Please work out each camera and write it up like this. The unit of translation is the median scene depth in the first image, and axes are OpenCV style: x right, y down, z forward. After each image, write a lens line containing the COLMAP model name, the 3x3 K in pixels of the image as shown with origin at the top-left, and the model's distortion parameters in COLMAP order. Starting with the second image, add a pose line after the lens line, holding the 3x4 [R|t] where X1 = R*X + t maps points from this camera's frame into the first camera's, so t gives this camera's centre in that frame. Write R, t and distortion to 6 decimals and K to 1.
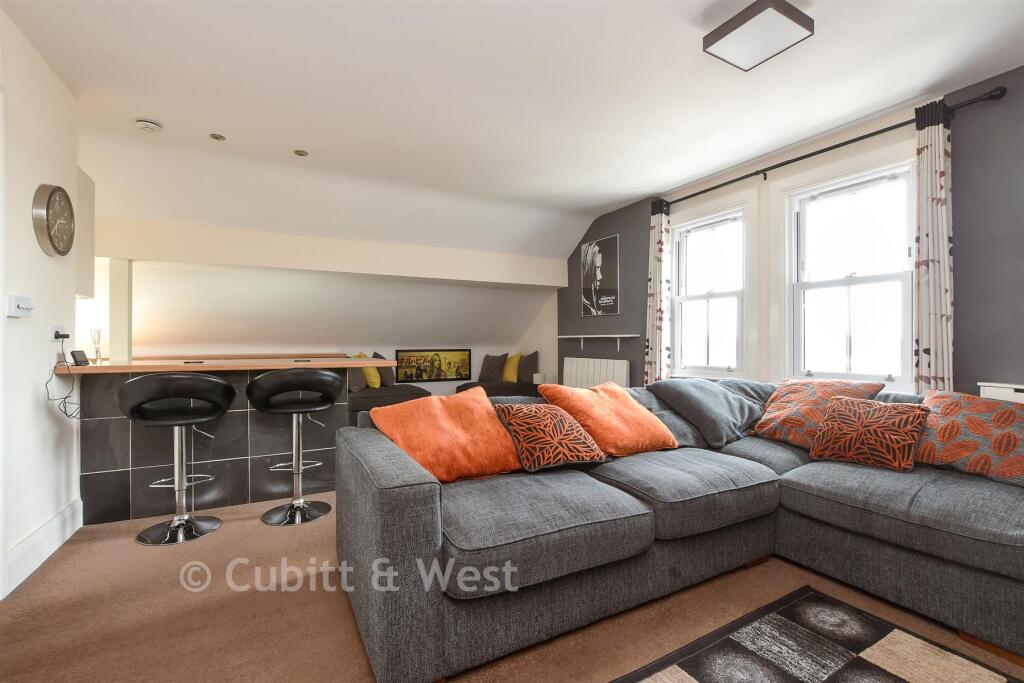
lens RADIAL K [[456.9, 0, 515.1], [0, 456.9, 340.9], [0, 0, 1]] dist [-0.000241, -0.000108]
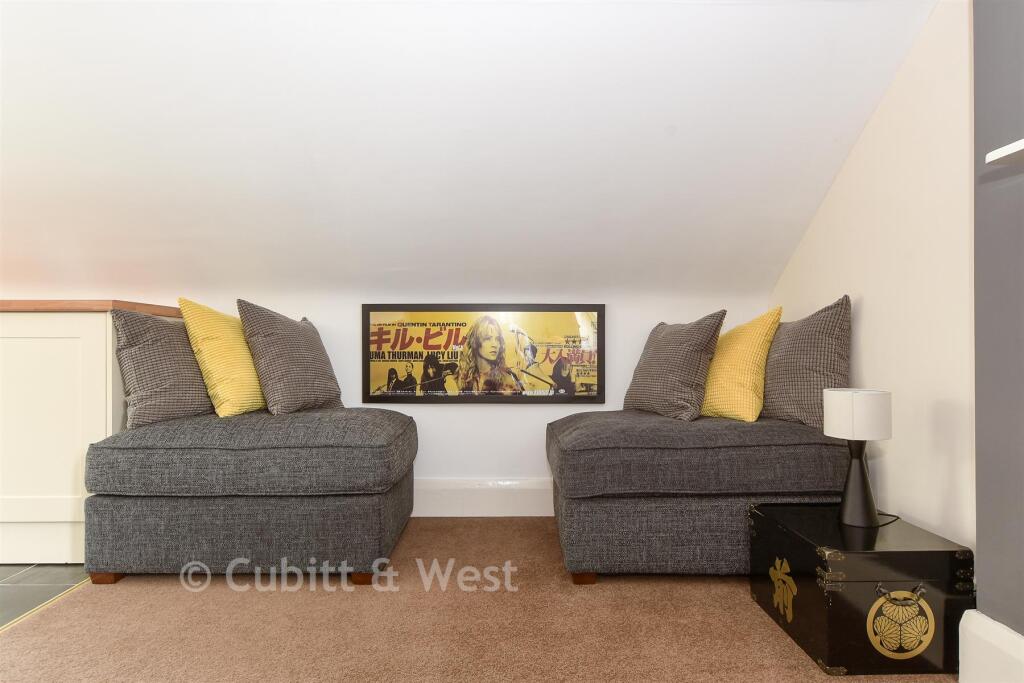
lens RADIAL K [[586.9, 0, 508.9], [0, 586.9, 345.5], [0, 0, 1]] dist [0.000646, 0.000019]
pose [[0.875692, 0.000067, -0.482869, 0.041379], [-0.000918, 0.999998, -0.001525, 0.048593], [0.482869, 0.001778, 0.875691, 0.645725]]
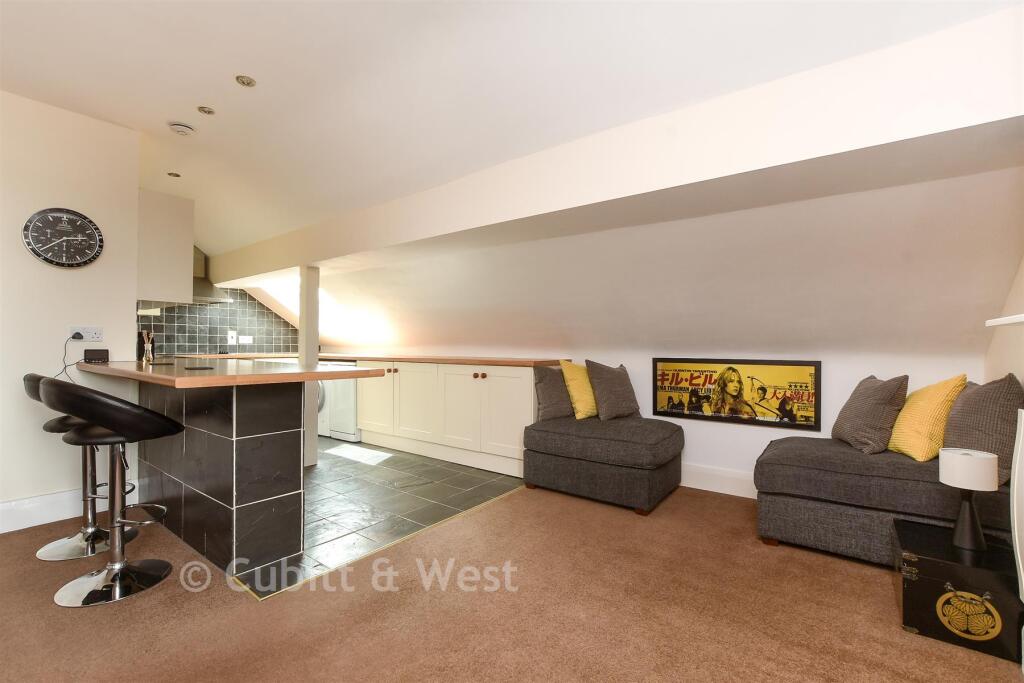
lens RADIAL K [[456.9, 0, 515.1], [0, 456.9, 340.9], [0, 0, 1]] dist [-0.000241, -0.000108]
pose [[0.416309, -0.002793, -0.909219, 0.190690], [-0.001347, 0.999992, -0.003689, 0.000106], [0.909222, 0.002761, 0.416302, 0.571235]]
